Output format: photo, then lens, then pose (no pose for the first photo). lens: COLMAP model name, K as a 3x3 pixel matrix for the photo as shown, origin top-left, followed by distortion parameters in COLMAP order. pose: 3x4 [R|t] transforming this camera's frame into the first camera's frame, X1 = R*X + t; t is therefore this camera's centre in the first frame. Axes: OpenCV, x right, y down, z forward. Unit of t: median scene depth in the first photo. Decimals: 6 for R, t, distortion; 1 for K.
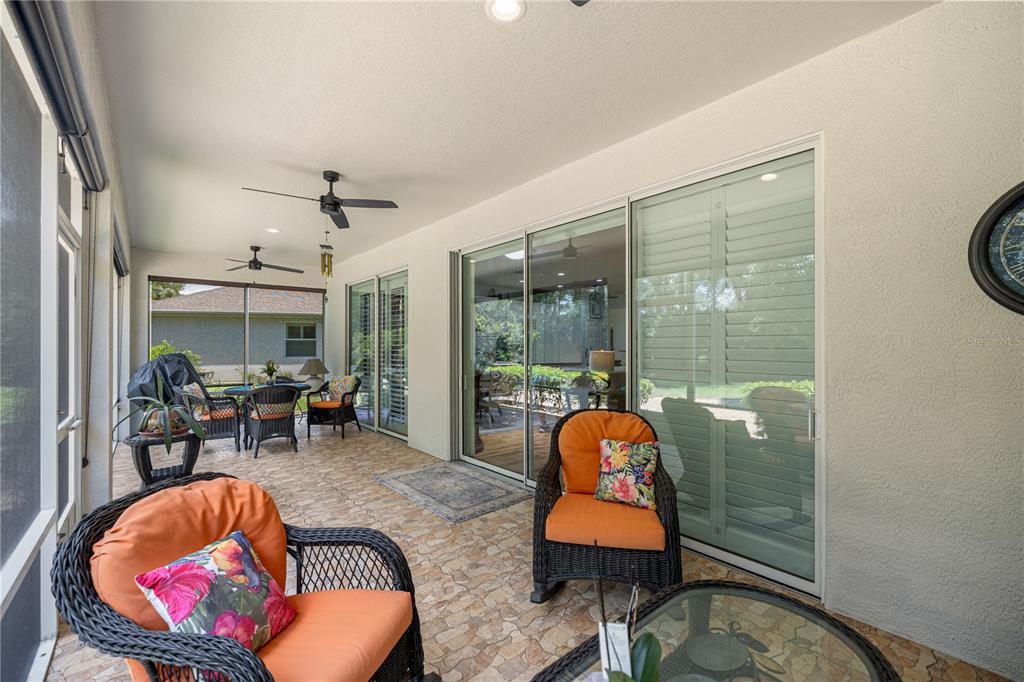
lens RADIAL K [[431.6, 0, 510.8], [0, 431.6, 342.3], [0, 0, 1]] dist [0.001037, 0.000054]
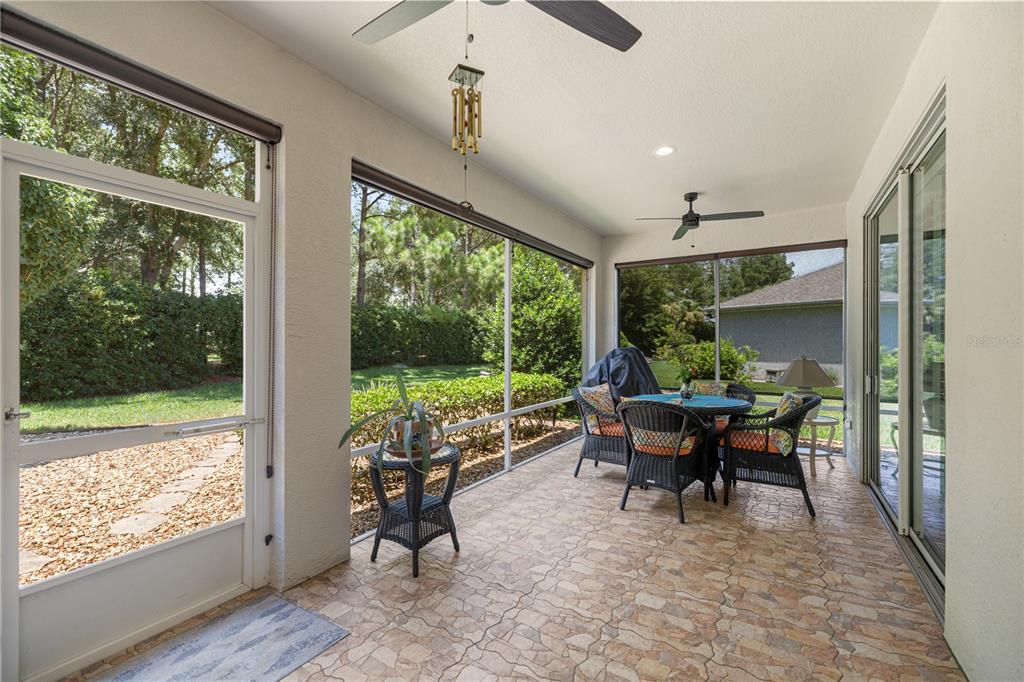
lens RADIAL K [[431.6, 0, 510.0], [0, 431.6, 341.6], [0, 0, 1]] dist [0.001037, 0.000054]
pose [[0.307965, -0.000373, -0.951398, -0.027645], [0.004470, 0.999989, 0.001054, 0.014943], [0.951387, -0.004578, 0.307963, 0.595288]]
